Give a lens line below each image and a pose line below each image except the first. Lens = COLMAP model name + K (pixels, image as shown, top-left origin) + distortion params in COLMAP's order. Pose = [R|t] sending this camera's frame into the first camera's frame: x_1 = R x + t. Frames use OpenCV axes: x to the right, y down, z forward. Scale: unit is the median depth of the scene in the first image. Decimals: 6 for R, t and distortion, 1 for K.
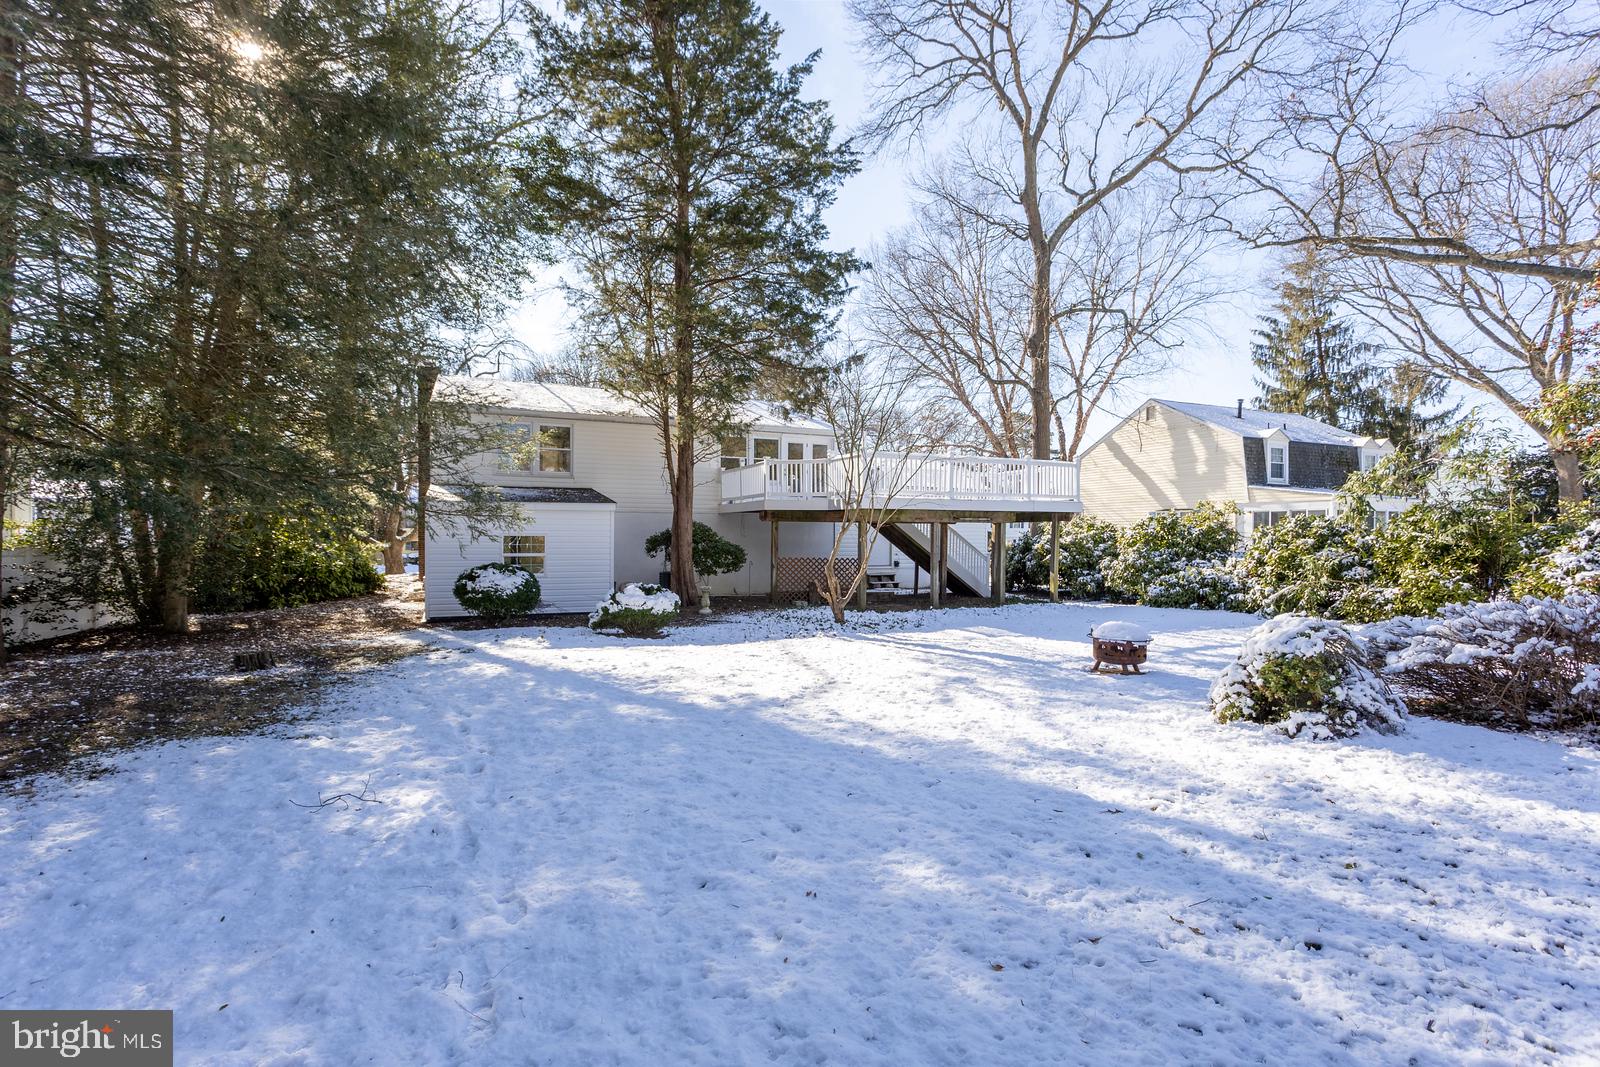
lens RADIAL K [[762.7, 0, 795.4], [0, 762.7, 534.8], [0, 0, 1]] dist [0.001444, 0.003447]
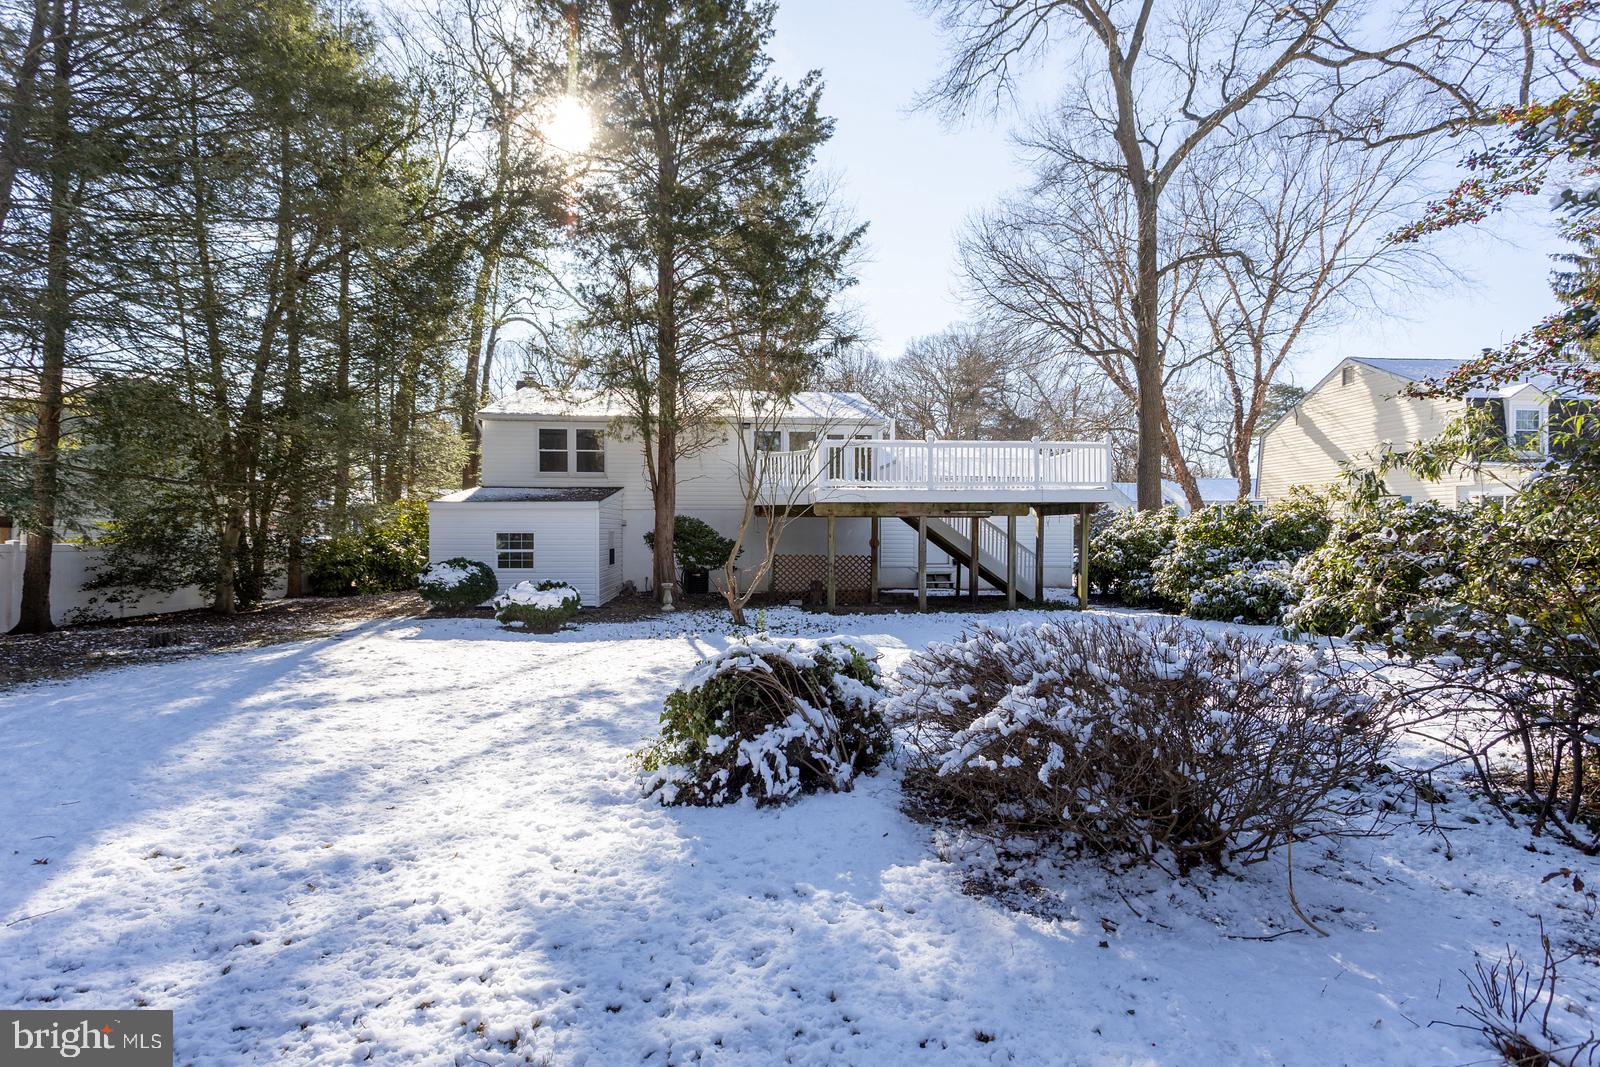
lens RADIAL K [[762.7, 0, 799.4], [0, 762.7, 531.6], [0, 0, 1]] dist [0.001444, 0.003447]
pose [[0.945795, -0.003989, -0.324740, 0.319666], [0.004664, 0.999988, 0.001301, 0.000092], [0.324731, -0.002745, 0.945802, 0.101763]]
